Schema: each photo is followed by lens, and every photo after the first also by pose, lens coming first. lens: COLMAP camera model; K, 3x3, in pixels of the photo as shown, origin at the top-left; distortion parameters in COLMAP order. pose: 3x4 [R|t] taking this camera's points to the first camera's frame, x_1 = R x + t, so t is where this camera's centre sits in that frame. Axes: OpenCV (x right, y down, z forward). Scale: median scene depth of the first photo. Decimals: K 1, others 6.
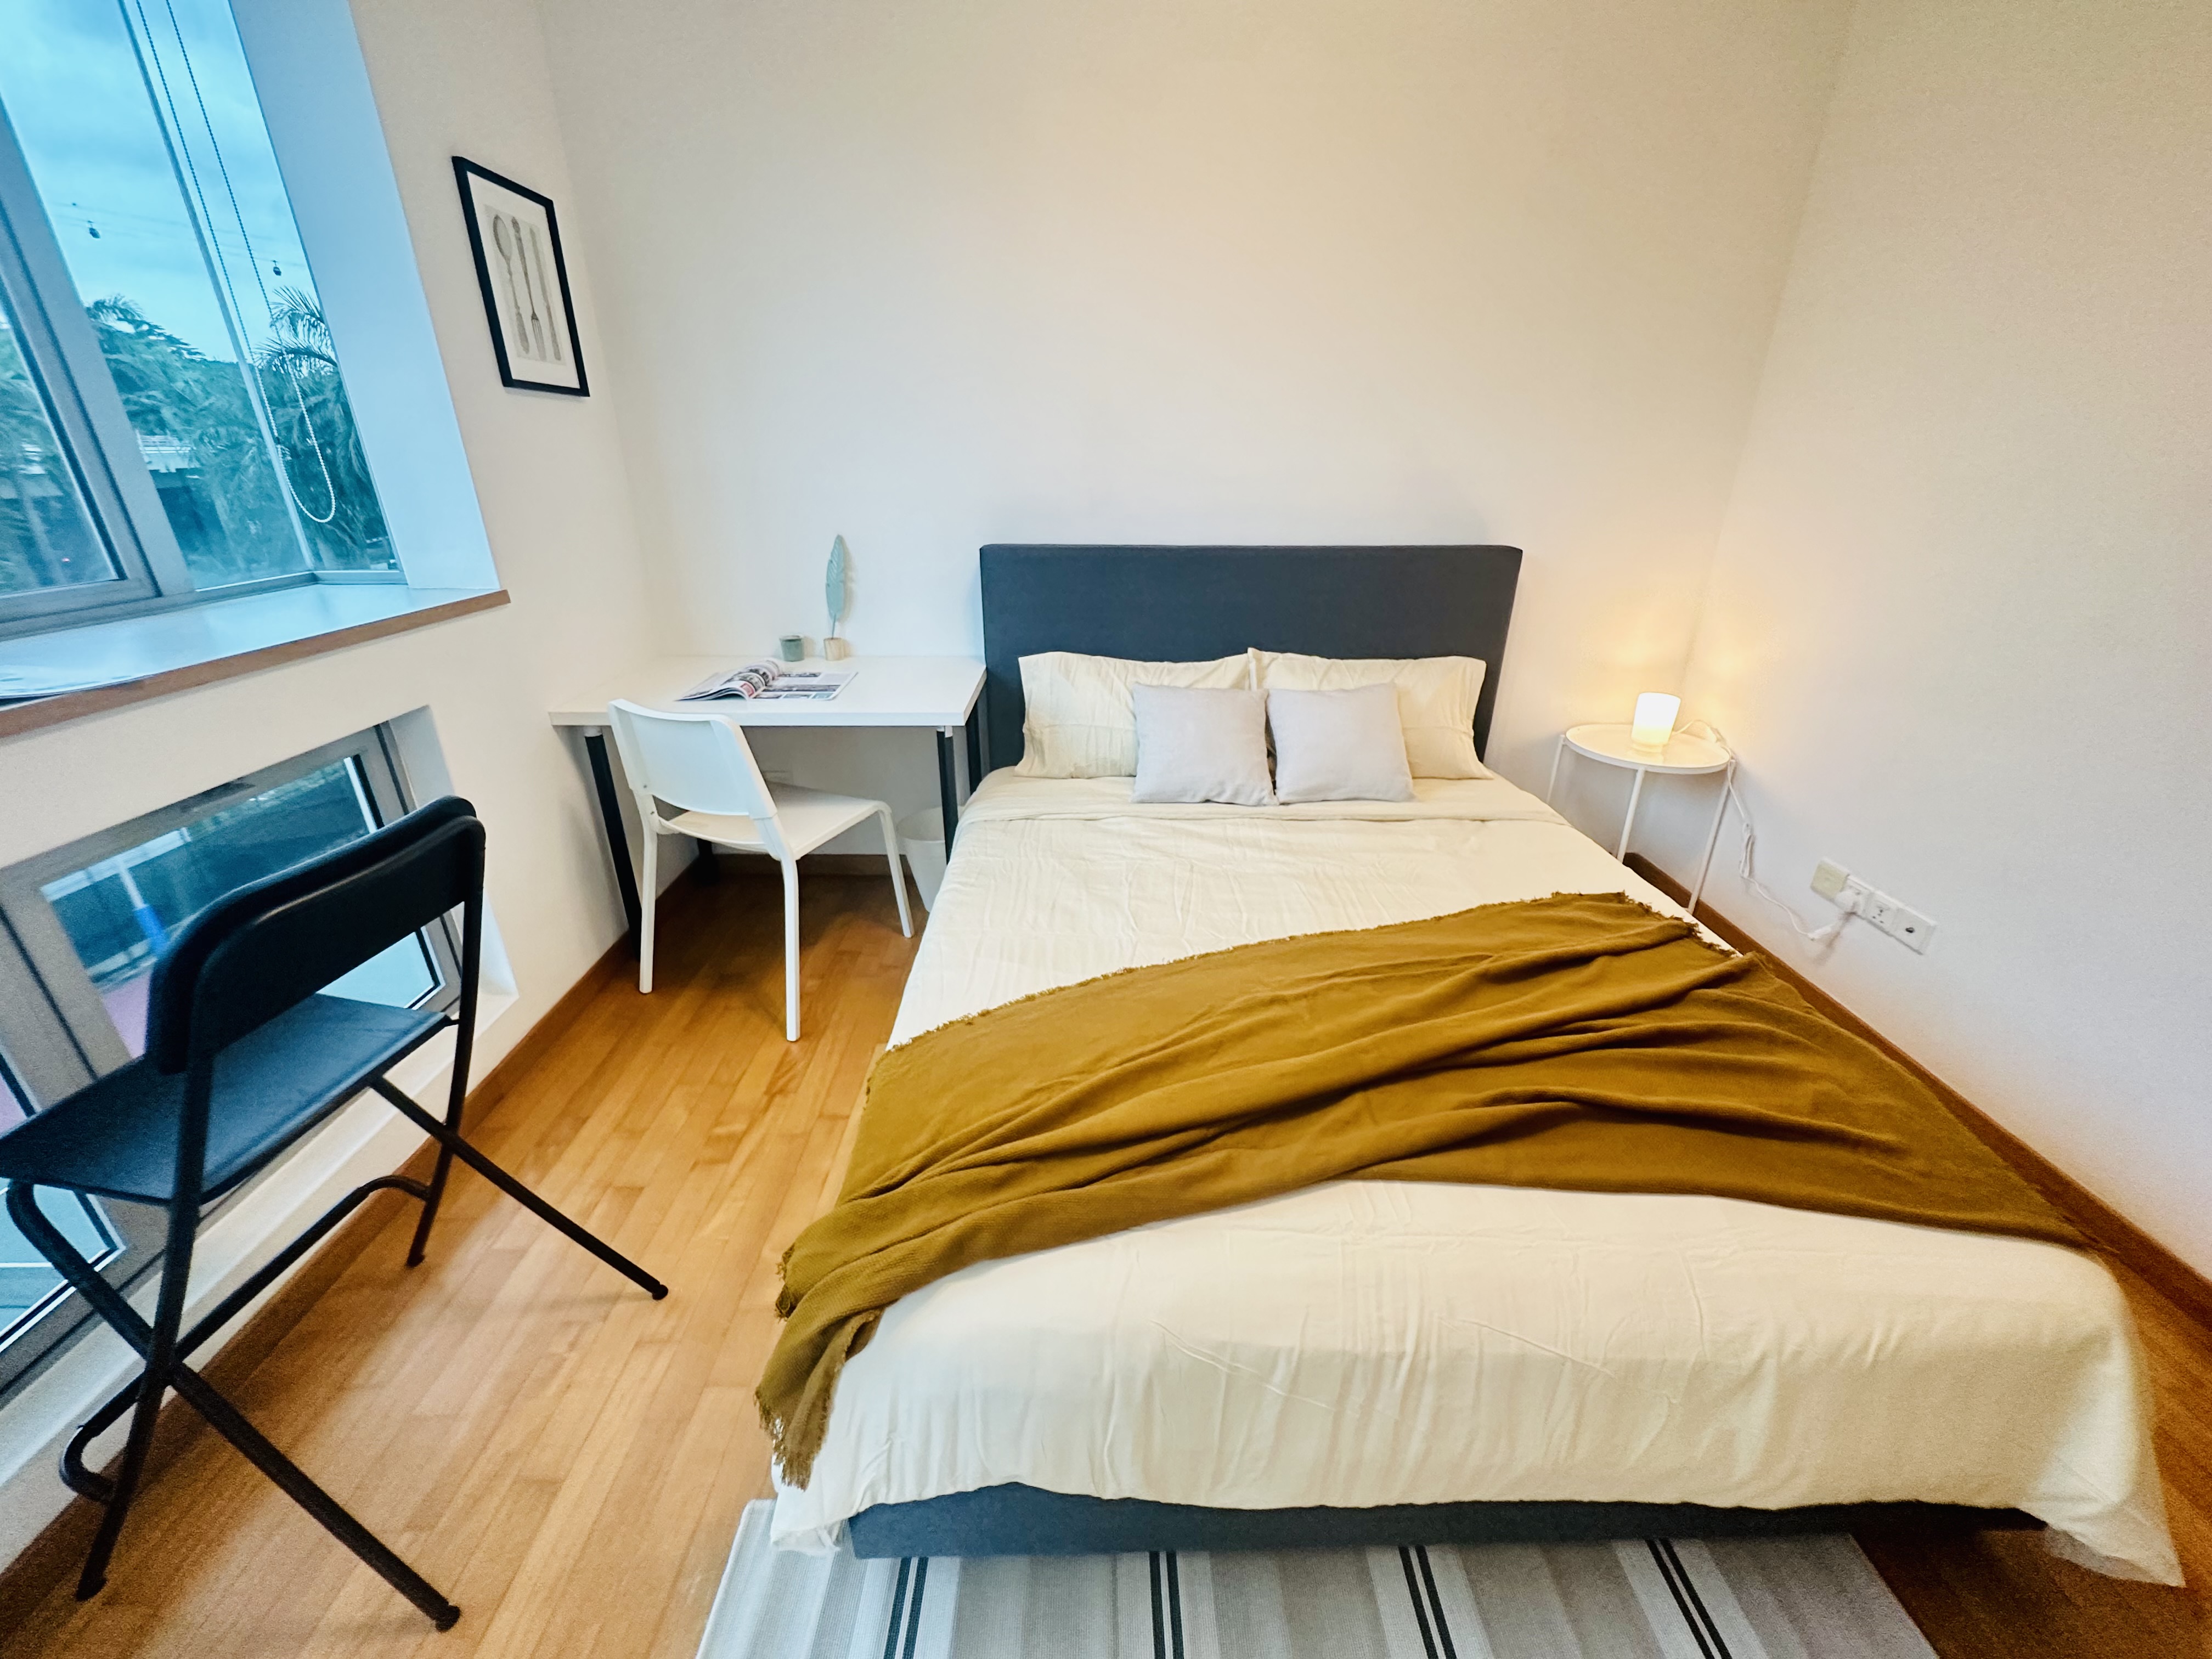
lens RADIAL K [[881.4, 0, 1109.8], [0, 881.4, 827.3], [0, 0, 1]] dist [-0.006776, 0.001468]
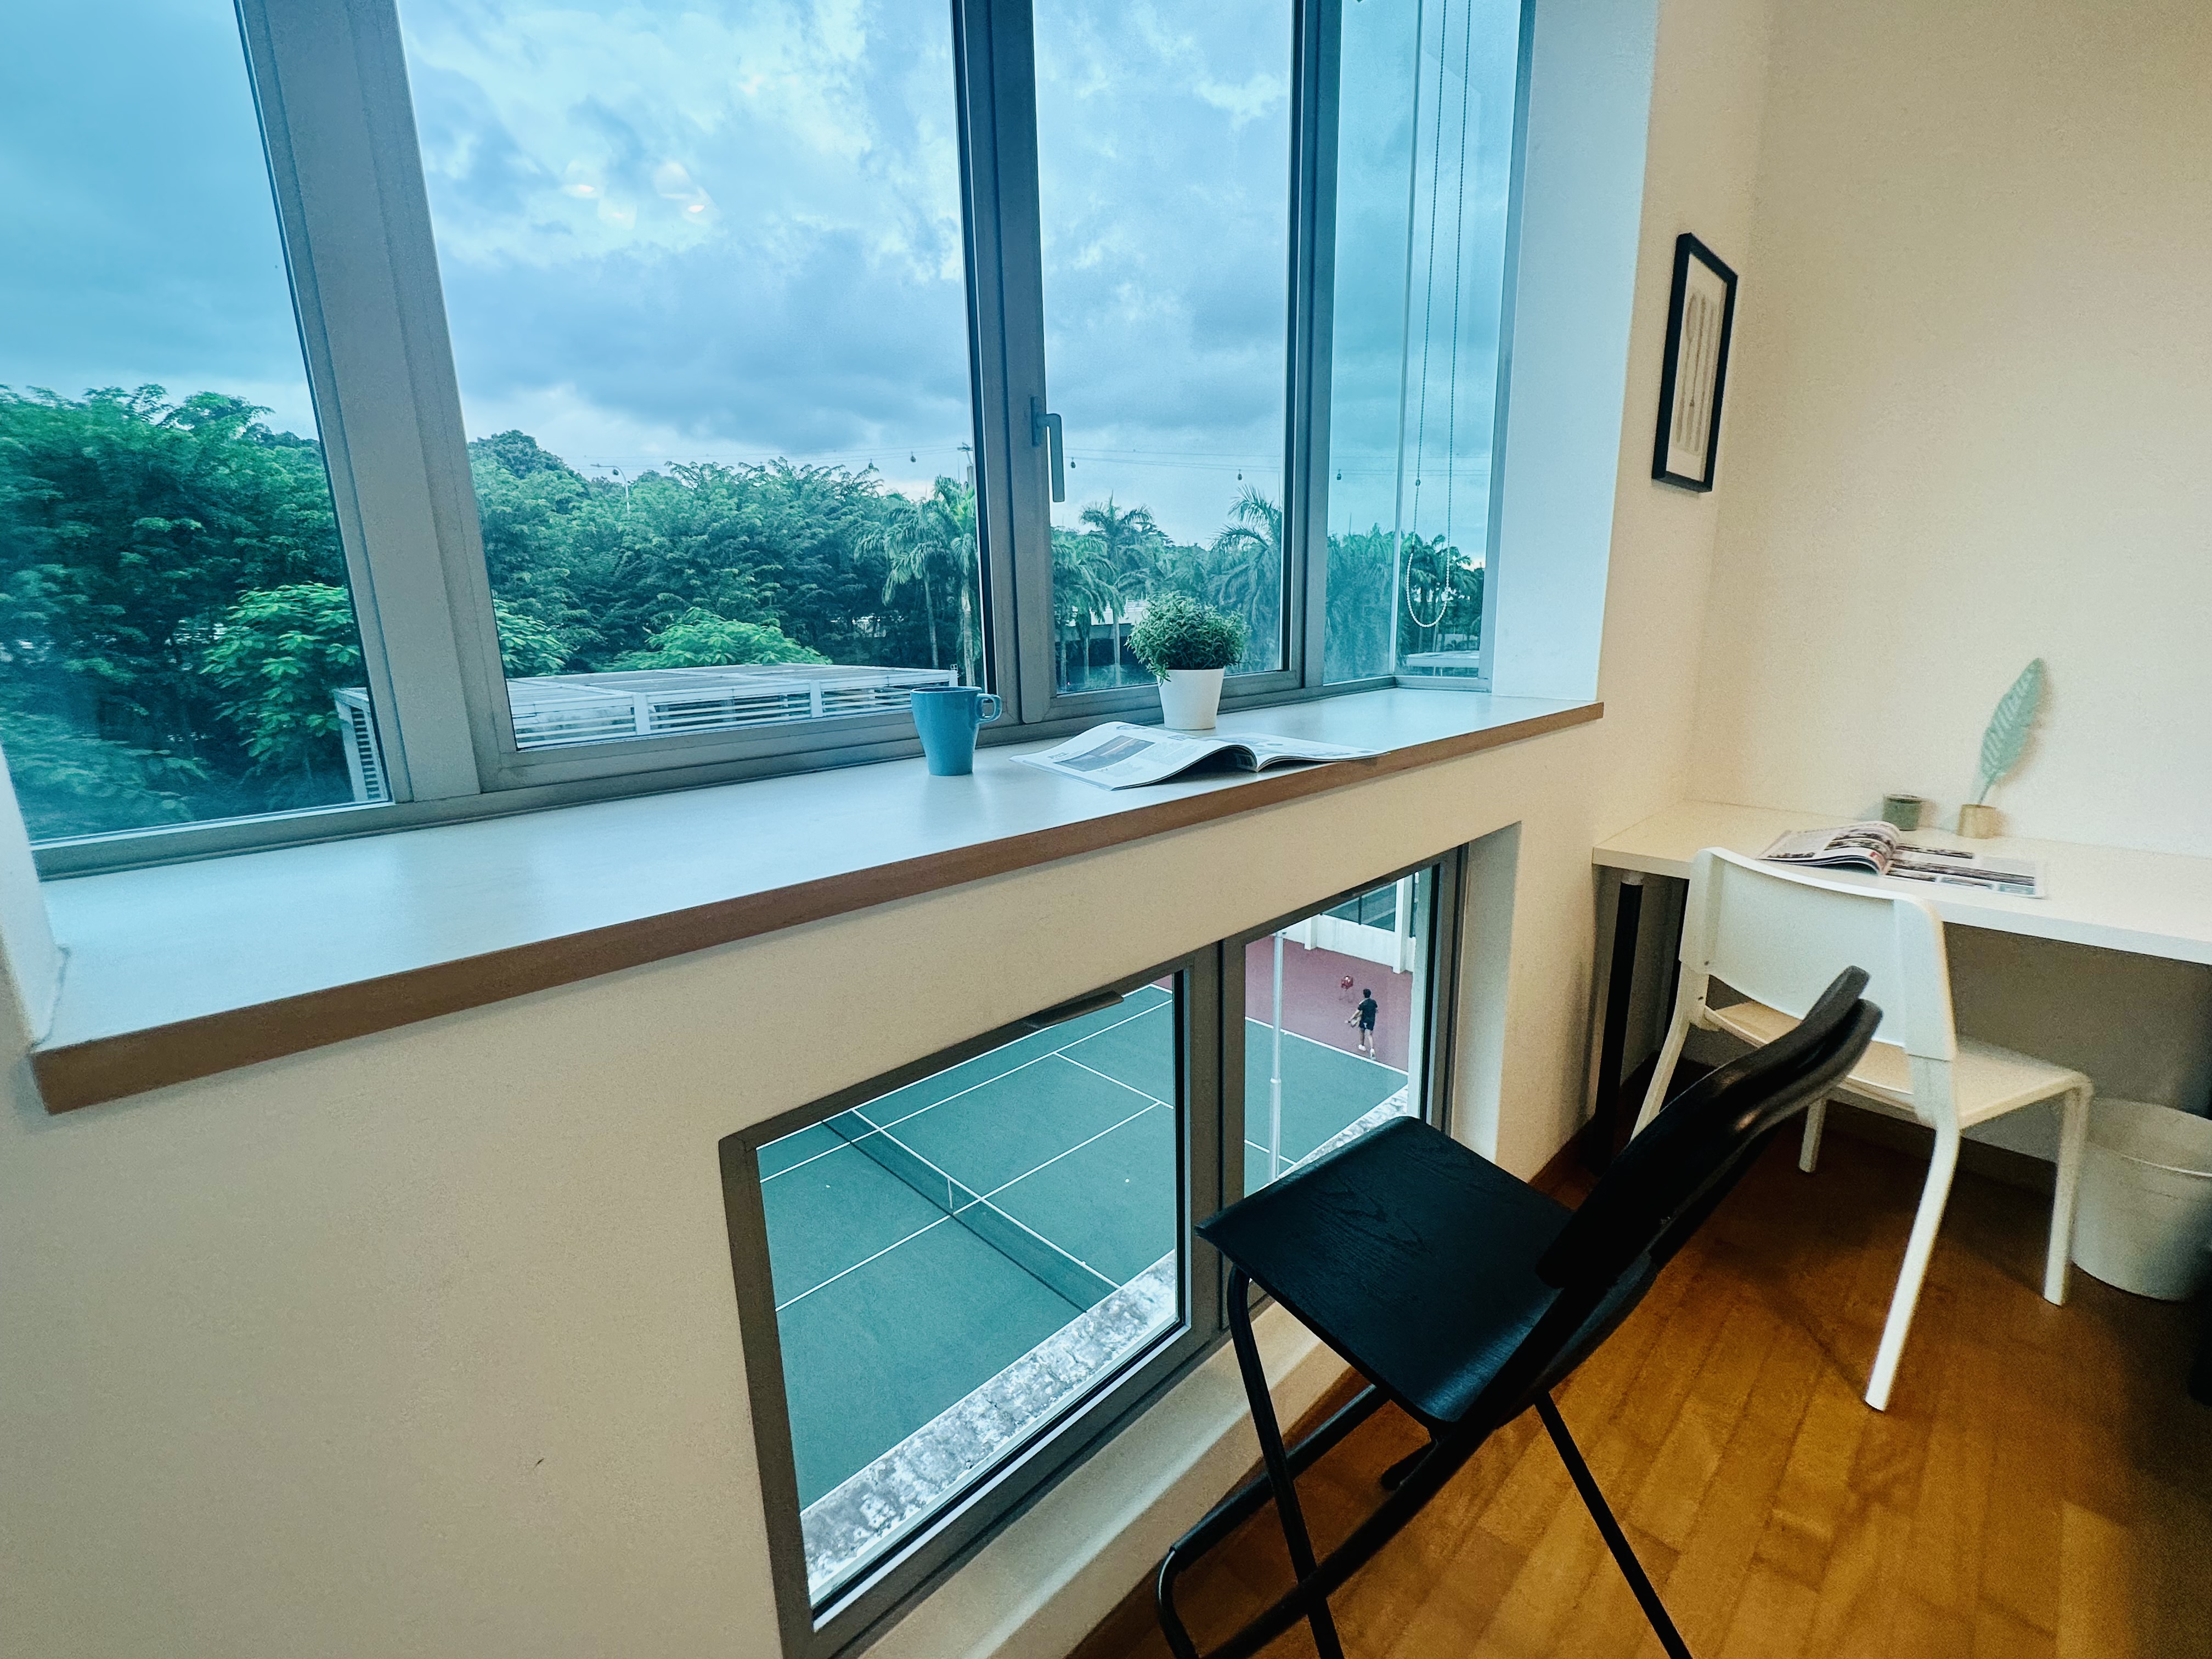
lens RADIAL K [[951.8, 0, 1107.8], [0, 951.8, 825.6], [0, 0, 1]] dist [-0.004535, 0.001582]
pose [[0.690140, 0.141972, -0.709613, -0.310079], [-0.262507, 0.962894, -0.062658, 0.025601], [0.674387, 0.229521, 0.701800, 0.050378]]
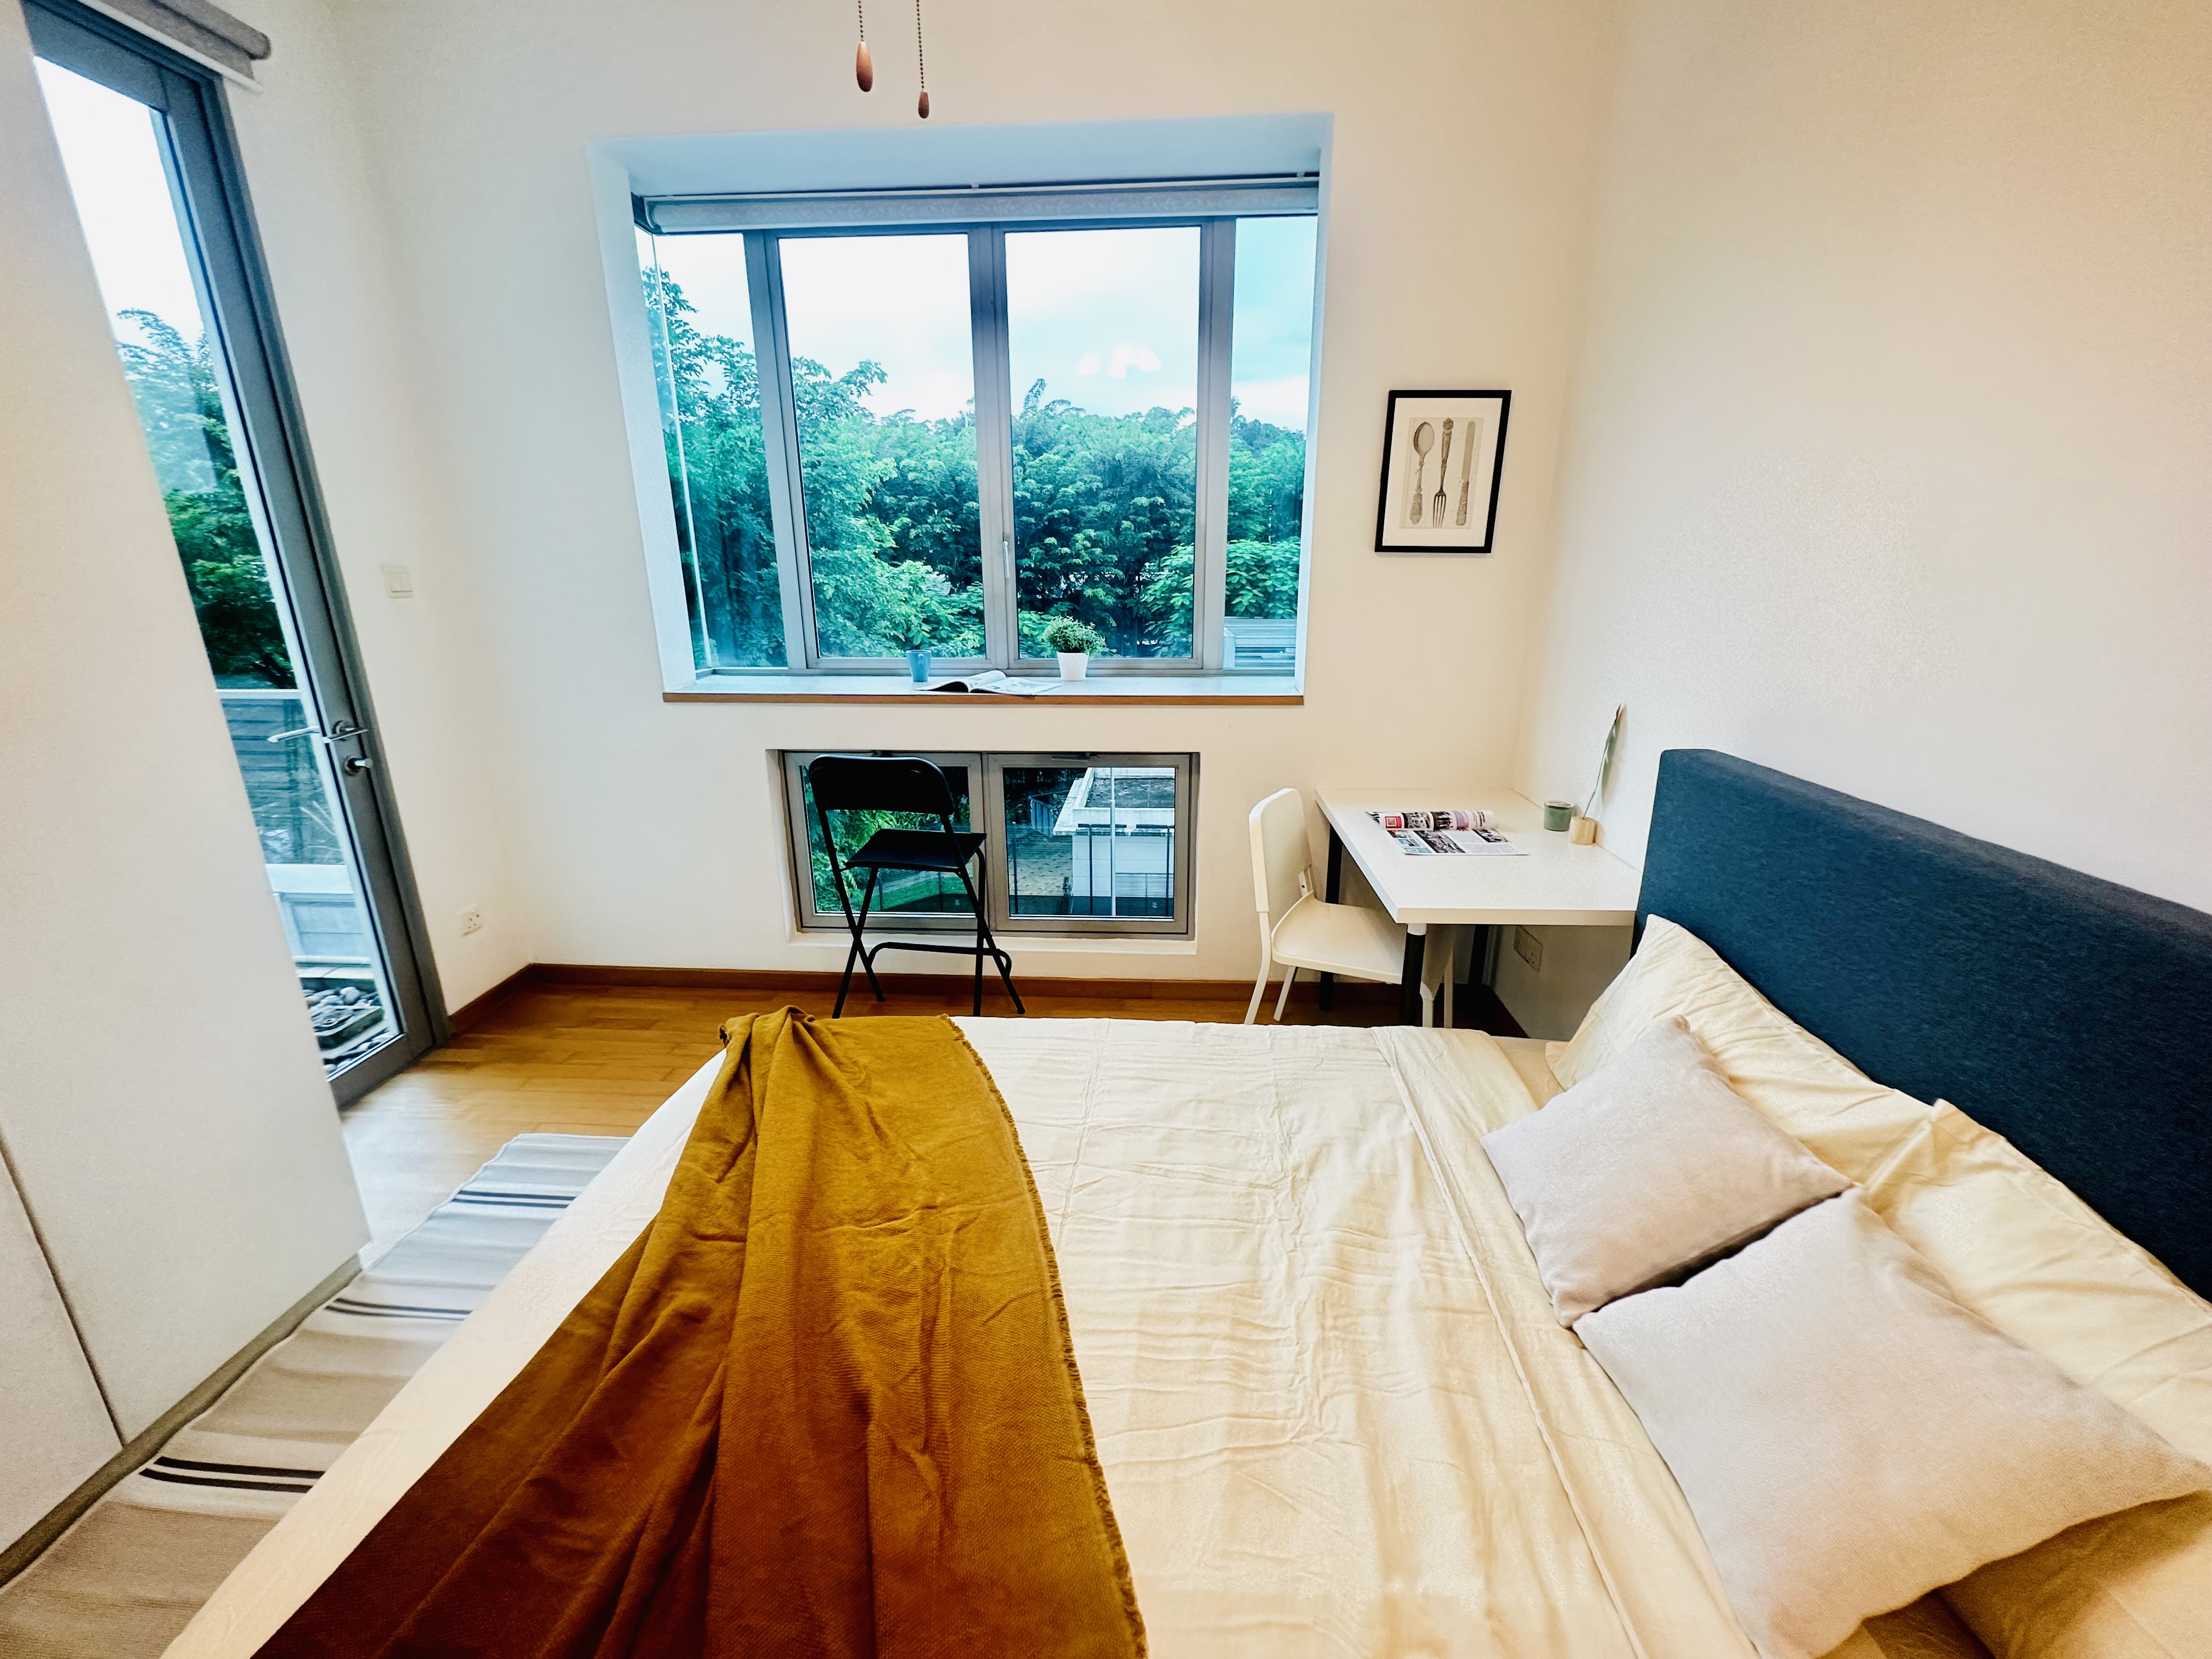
lens RADIAL K [[881.4, 0, 1109.5], [0, 881.4, 830.0], [0, 0, 1]] dist [-0.006776, 0.001468]
pose [[-0.072590, 0.280952, -0.956973, 0.628588], [-0.389350, 0.875389, 0.286534, -0.323490], [0.918225, 0.393396, 0.045845, 0.661864]]
